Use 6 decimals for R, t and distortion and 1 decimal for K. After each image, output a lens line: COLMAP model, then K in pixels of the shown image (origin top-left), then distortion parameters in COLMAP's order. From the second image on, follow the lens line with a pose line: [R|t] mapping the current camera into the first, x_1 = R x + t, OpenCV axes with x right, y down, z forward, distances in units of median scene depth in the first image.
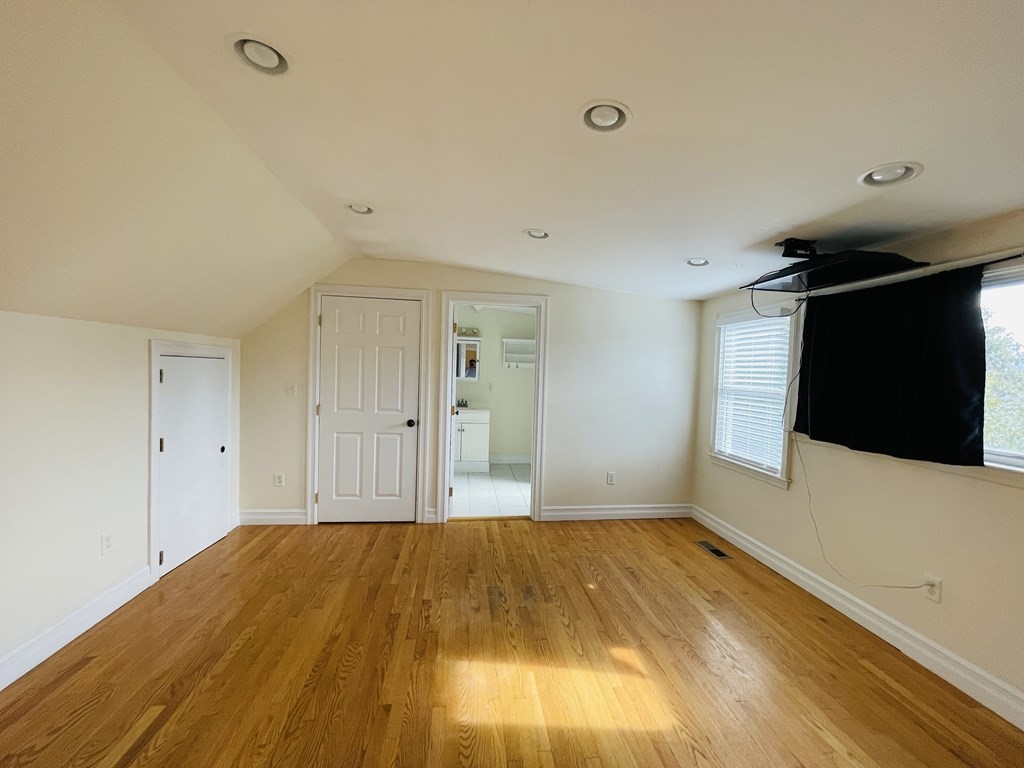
lens RADIAL K [[413.6, 0, 512.8], [0, 413.6, 385.3], [0, 0, 1]] dist [-0.006836, 0.001783]
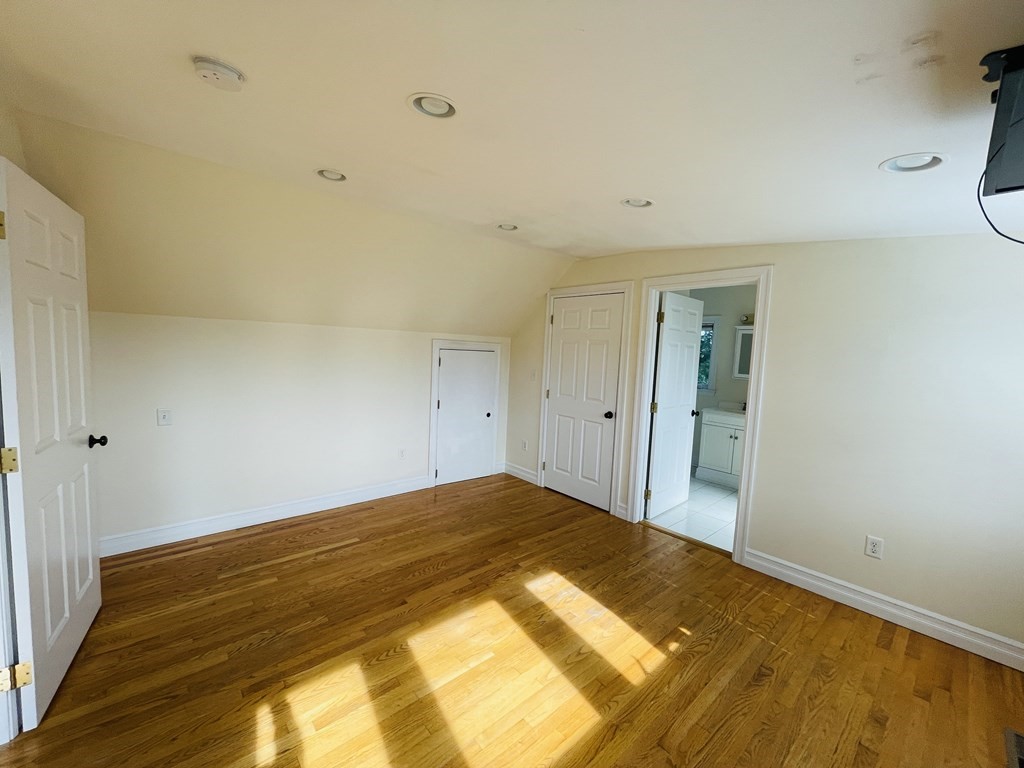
lens RADIAL K [[413.6, 0, 517.1], [0, 413.6, 383.6], [0, 0, 1]] dist [-0.006836, 0.001783]
pose [[0.569281, 0.063856, -0.819659, 0.473162], [-0.055943, 0.997677, 0.038870, -0.012288], [0.820237, 0.023726, 0.571531, 0.237689]]
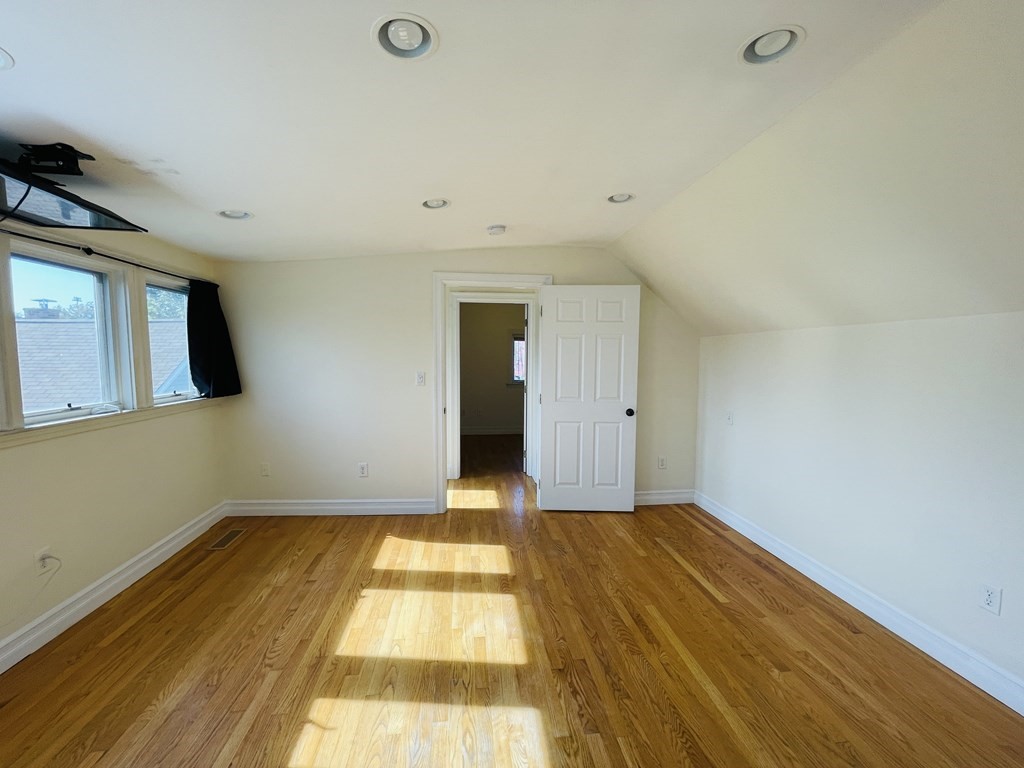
lens RADIAL K [[413.6, 0, 512.8], [0, 413.6, 385.6], [0, 0, 1]] dist [-0.006836, 0.001783]
pose [[-0.999324, -0.036744, -0.001286, -0.047670], [-0.036665, 0.993356, 0.109084, -0.040655], [-0.002730, 0.109058, -0.994032, 1.086226]]
